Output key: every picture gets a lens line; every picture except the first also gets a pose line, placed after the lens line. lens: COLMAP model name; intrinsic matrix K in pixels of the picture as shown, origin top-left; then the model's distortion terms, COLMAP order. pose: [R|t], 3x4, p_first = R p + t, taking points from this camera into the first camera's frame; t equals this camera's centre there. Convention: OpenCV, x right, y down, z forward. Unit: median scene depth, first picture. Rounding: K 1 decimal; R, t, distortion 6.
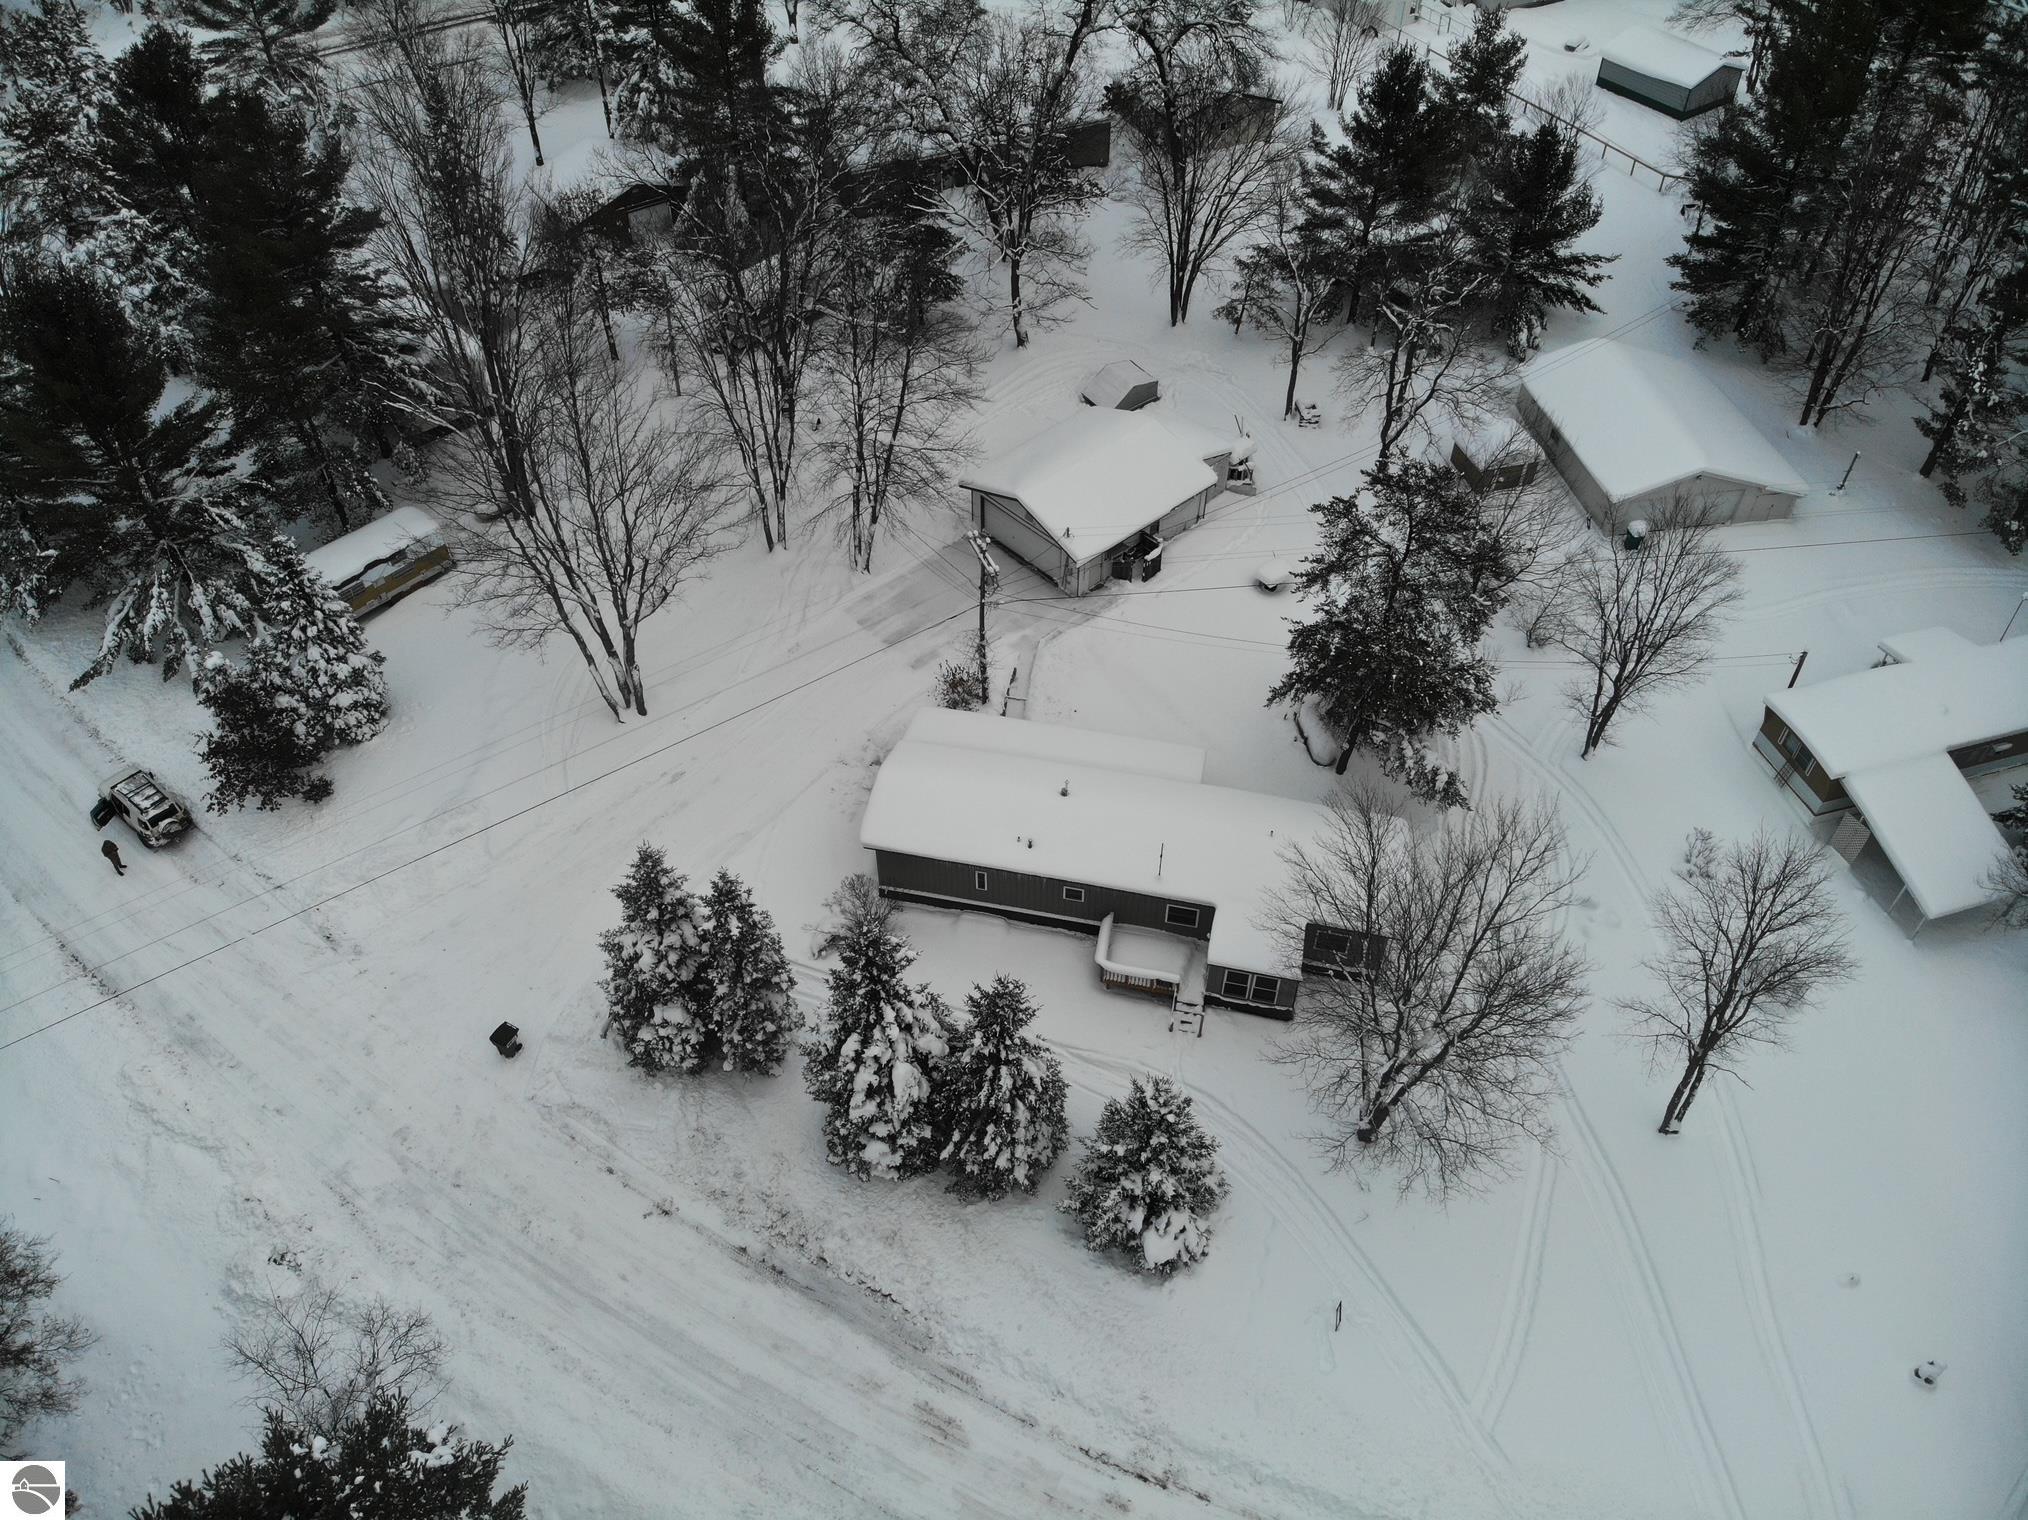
lens RADIAL K [[1455.9, 0, 1011.9], [0, 1455.9, 755.9], [0, 0, 1]] dist [0.029613, -0.054506]
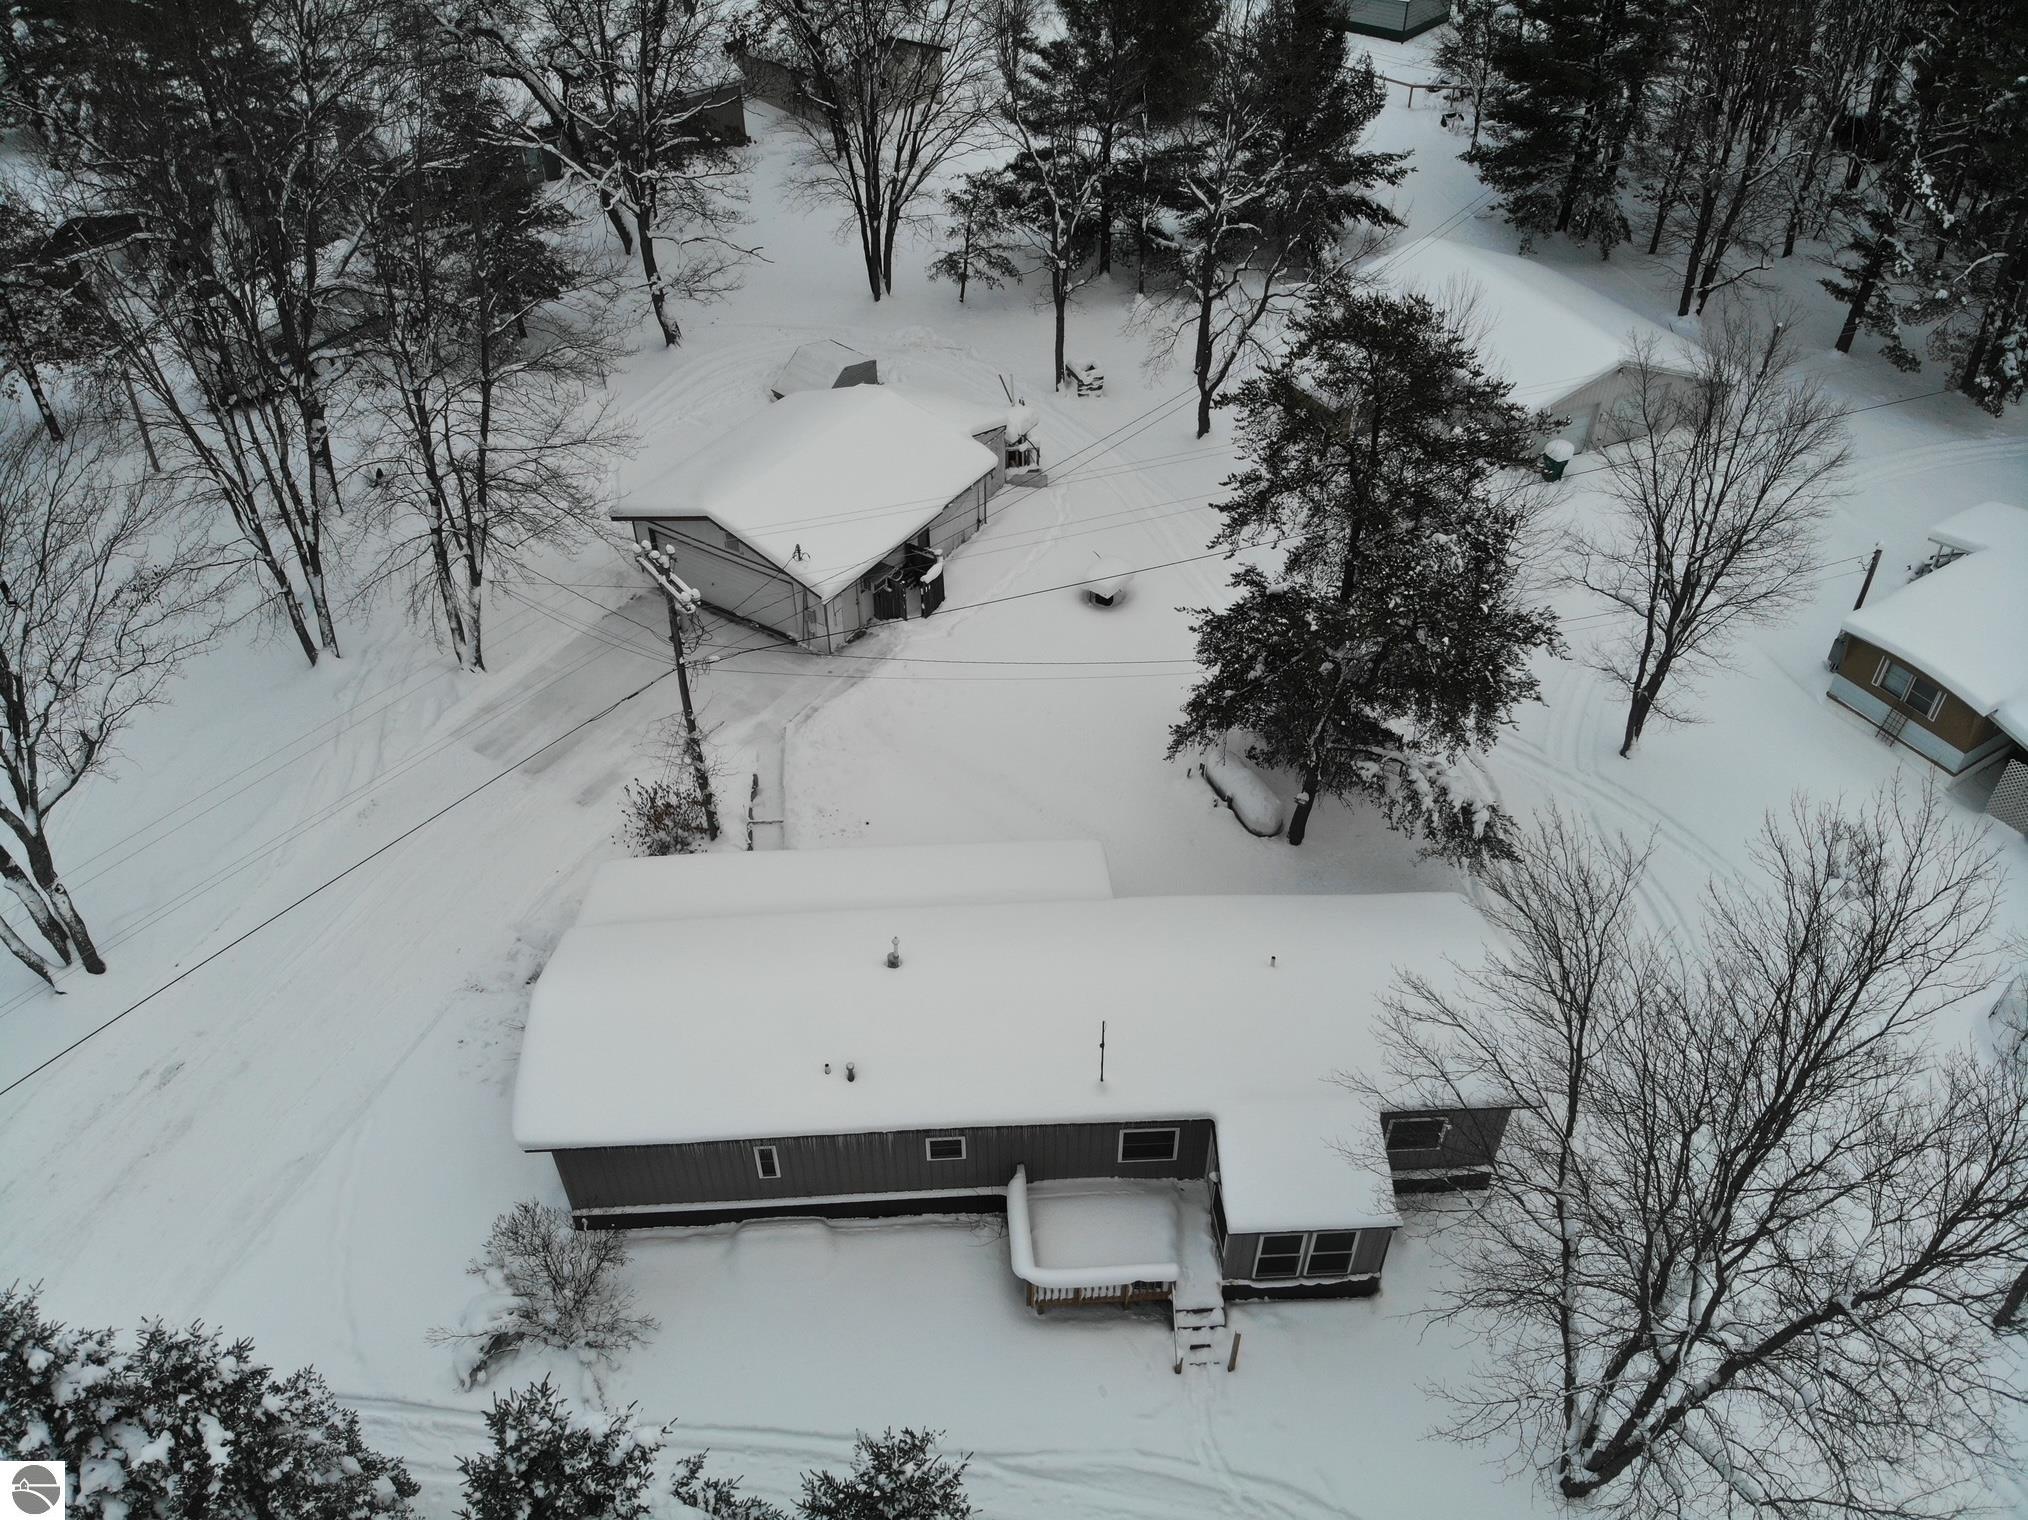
lens RADIAL K [[1455.9, 0, 1000.6], [0, 1455.9, 760.3], [0, 0, 1]] dist [0.029613, -0.054506]
pose [[0.966140, -0.173649, 0.190839, -0.013087], [0.191008, 0.978600, -0.076541, 0.000295], [-0.173463, 0.110401, 0.978633, 0.383375]]
